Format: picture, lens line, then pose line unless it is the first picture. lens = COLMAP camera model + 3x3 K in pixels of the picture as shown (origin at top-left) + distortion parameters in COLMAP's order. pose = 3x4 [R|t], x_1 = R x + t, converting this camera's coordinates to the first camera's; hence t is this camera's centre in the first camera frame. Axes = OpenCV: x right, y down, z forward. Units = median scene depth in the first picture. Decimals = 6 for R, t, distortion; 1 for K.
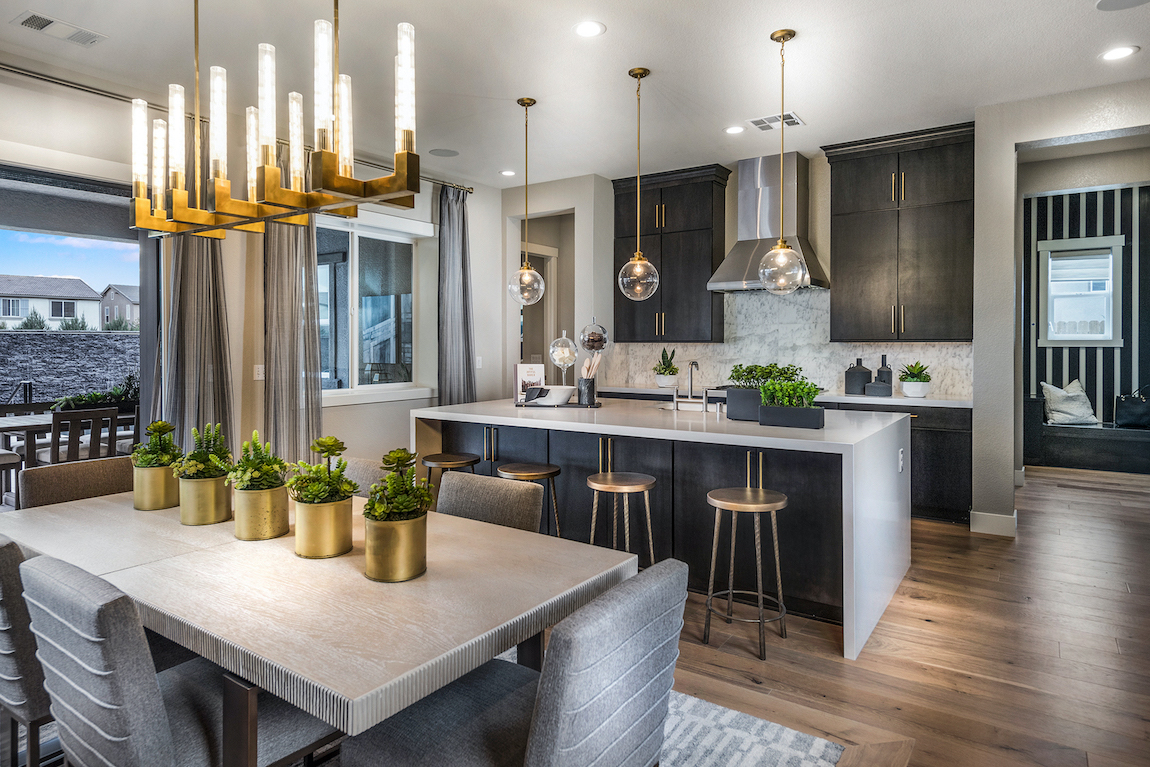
lens RADIAL K [[687.0, 0, 575.0], [0, 687.0, 383.5], [0, 0, 1]] dist [-0.002384, -0.000379]
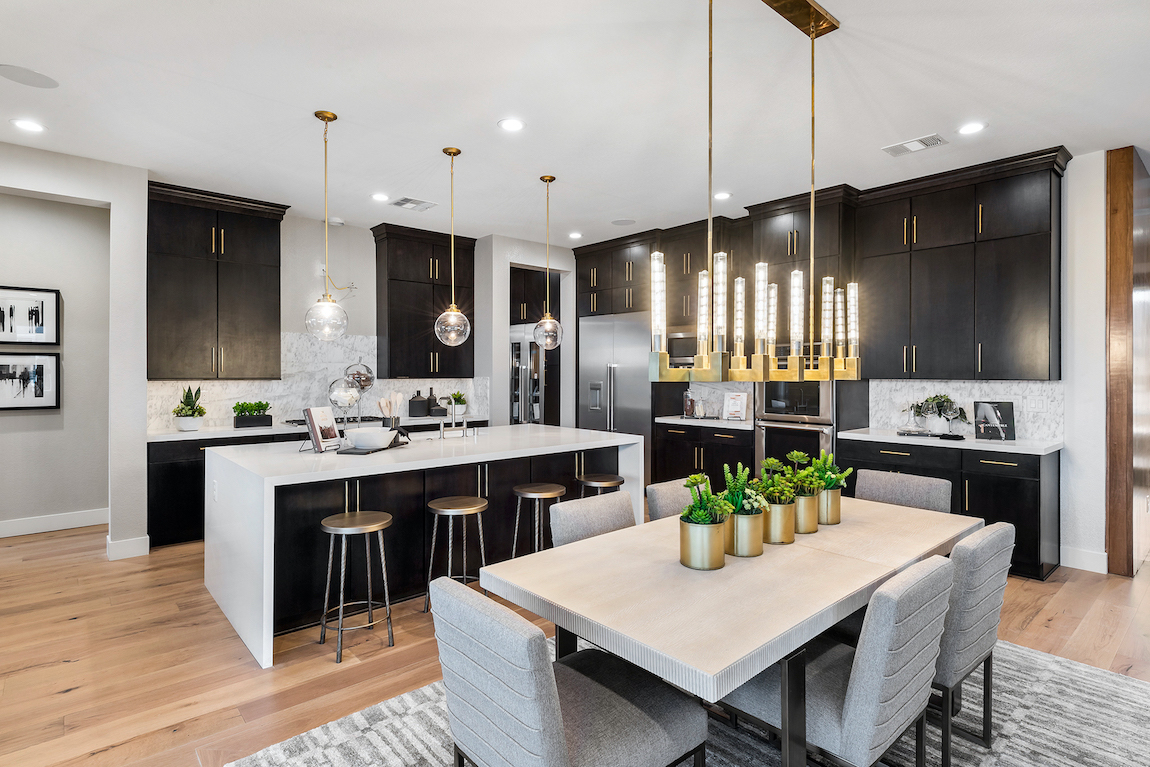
lens RADIAL K [[578.0, 0, 572.9], [0, 578.0, 373.8], [0, 0, 1]] dist [0.000241, -0.000034]
pose [[0.241333, -0.001658, 0.970441, -0.622528], [0.060096, 0.998105, -0.013239, -0.036445], [-0.968580, 0.061514, 0.240975, 0.443757]]
